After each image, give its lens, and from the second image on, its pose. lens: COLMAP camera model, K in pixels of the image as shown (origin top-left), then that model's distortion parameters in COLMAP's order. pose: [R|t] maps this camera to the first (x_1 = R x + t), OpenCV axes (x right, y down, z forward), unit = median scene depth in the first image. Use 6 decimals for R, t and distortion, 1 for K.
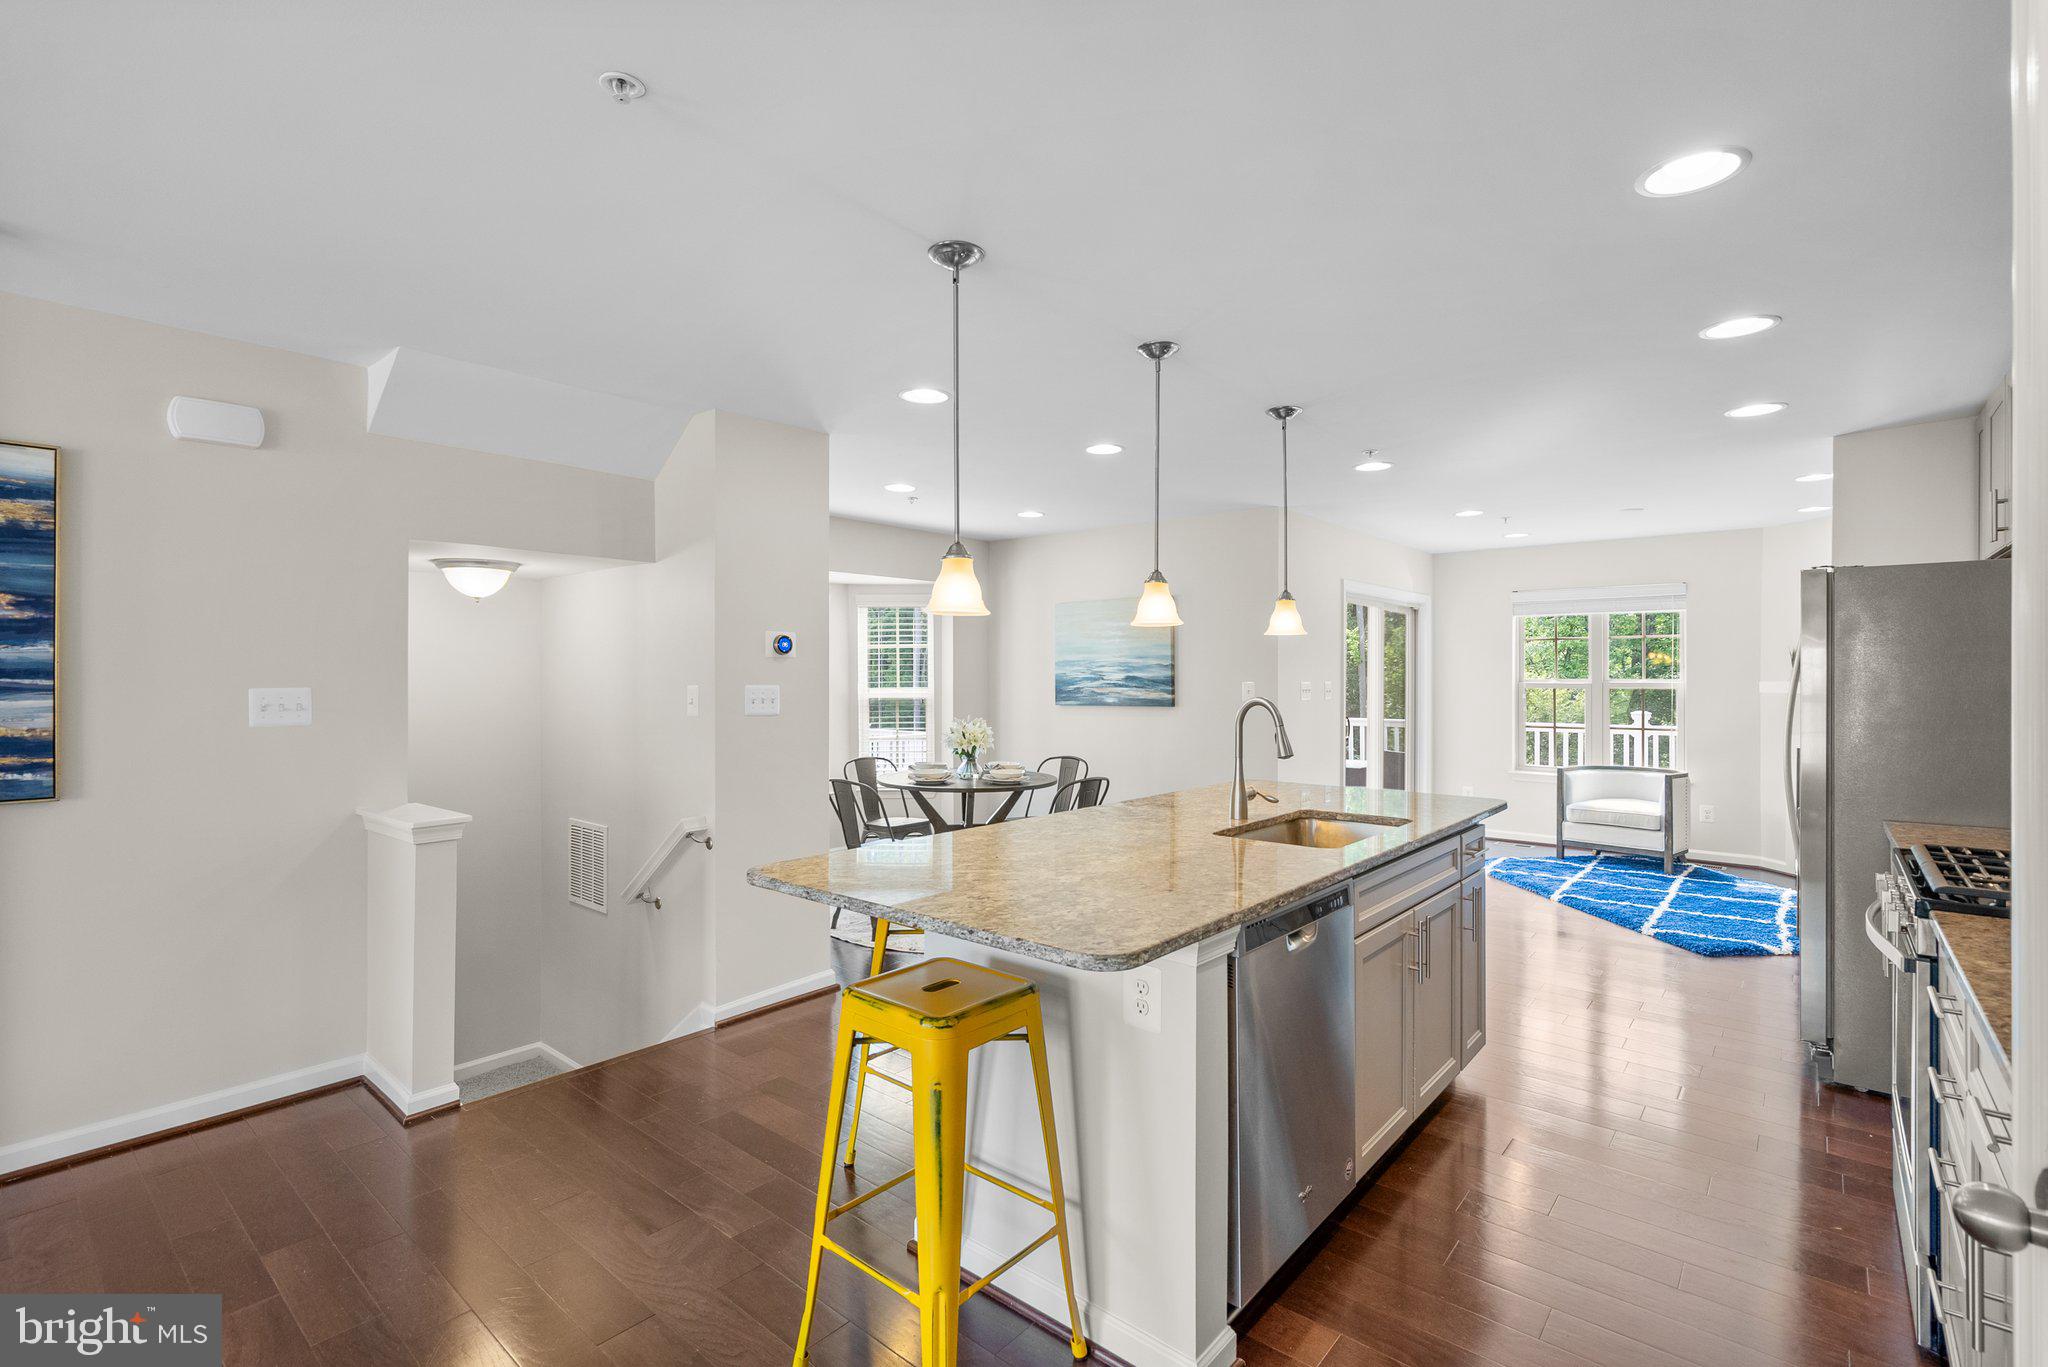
lens RADIAL K [[937.0, 0, 1027.9], [0, 937.0, 676.7], [0, 0, 1]] dist [-0.001566, -0.000158]
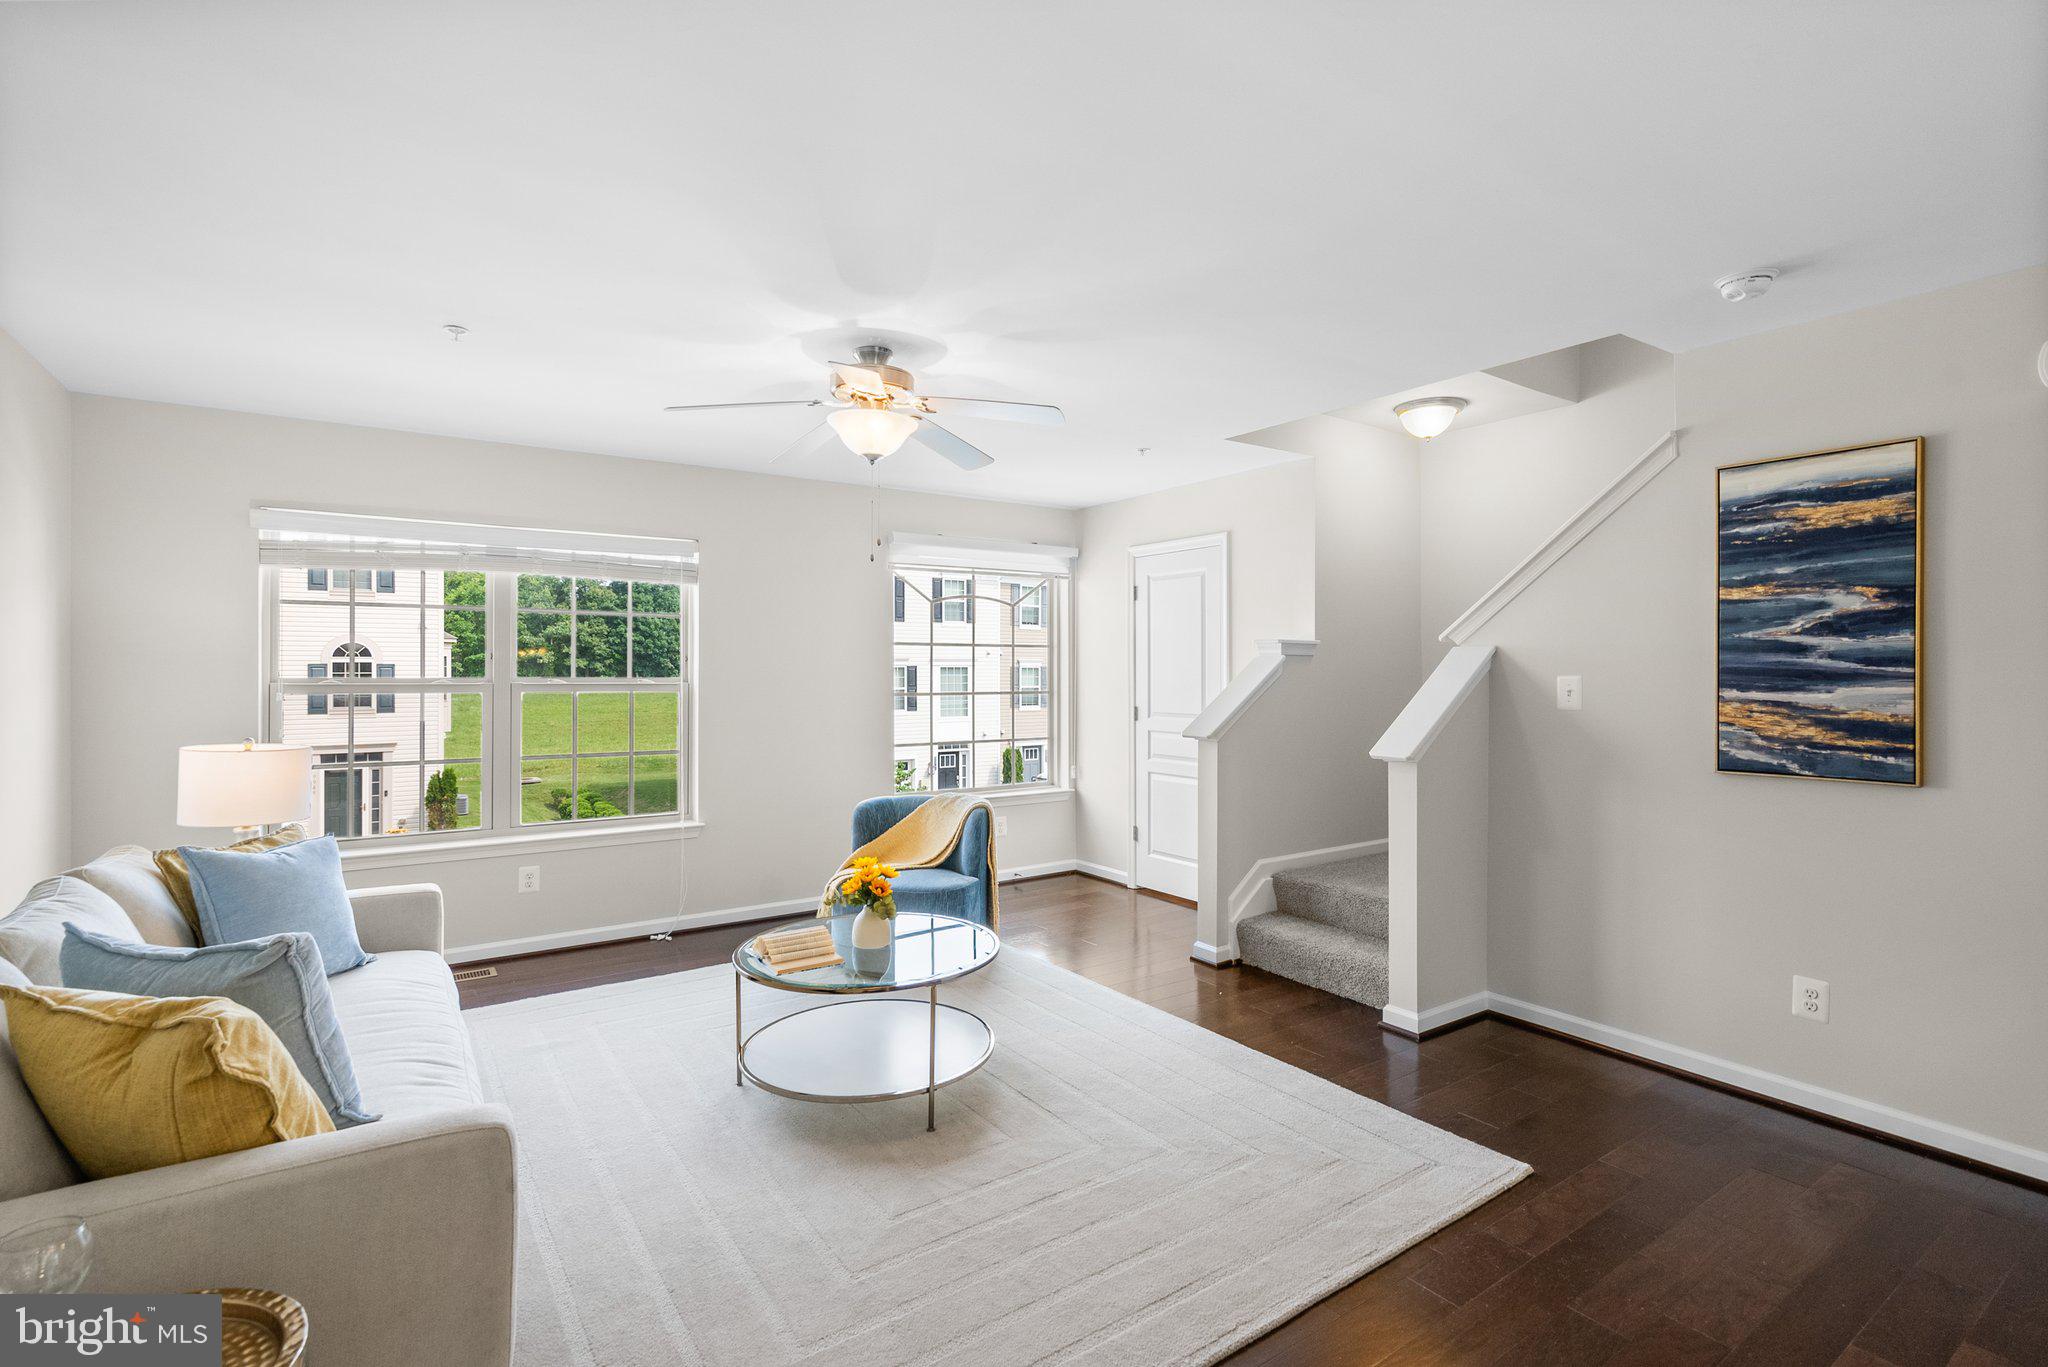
lens RADIAL K [[951.2, 0, 1030.9], [0, 951.2, 675.1], [0, 0, 1]] dist [-0.005486, -0.000176]
pose [[-0.260559, 0.004278, -0.965449, 0.096807], [0.001005, 0.999991, 0.004159, 0.003000], [0.965457, 0.000114, -0.260561, 0.165174]]
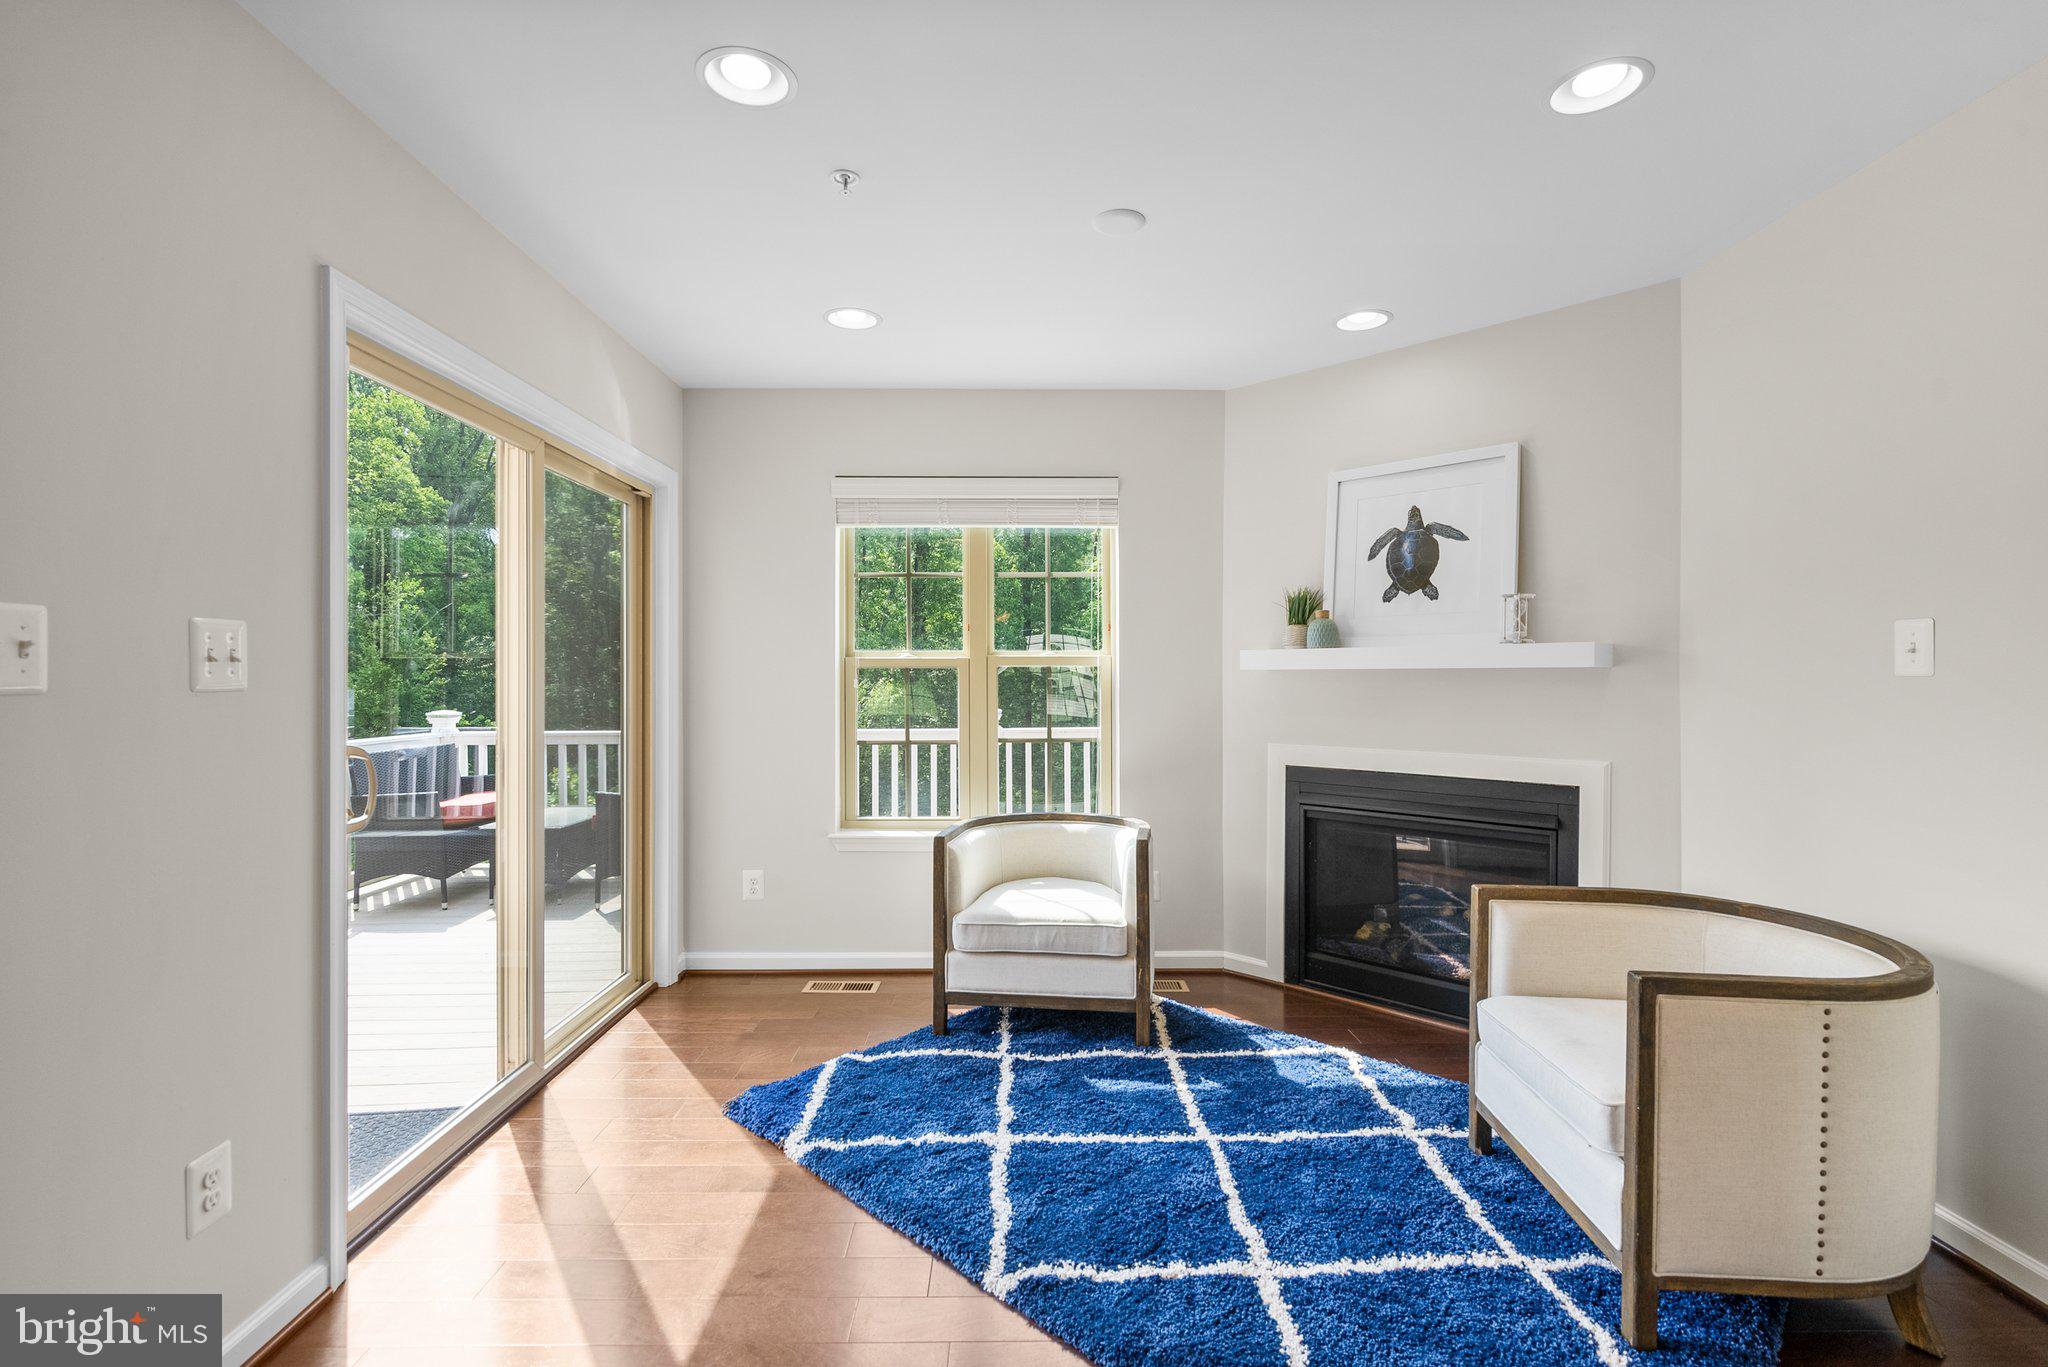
lens RADIAL K [[908.4, 0, 1036.1], [0, 908.4, 682.0], [0, 0, 1]] dist [0.000634, -0.000181]
pose [[0.741109, -0.008265, 0.671334, 0.384870], [0.001539, 0.999943, 0.010612, 0.021527], [-0.671383, -0.006831, 0.741079, 0.807147]]
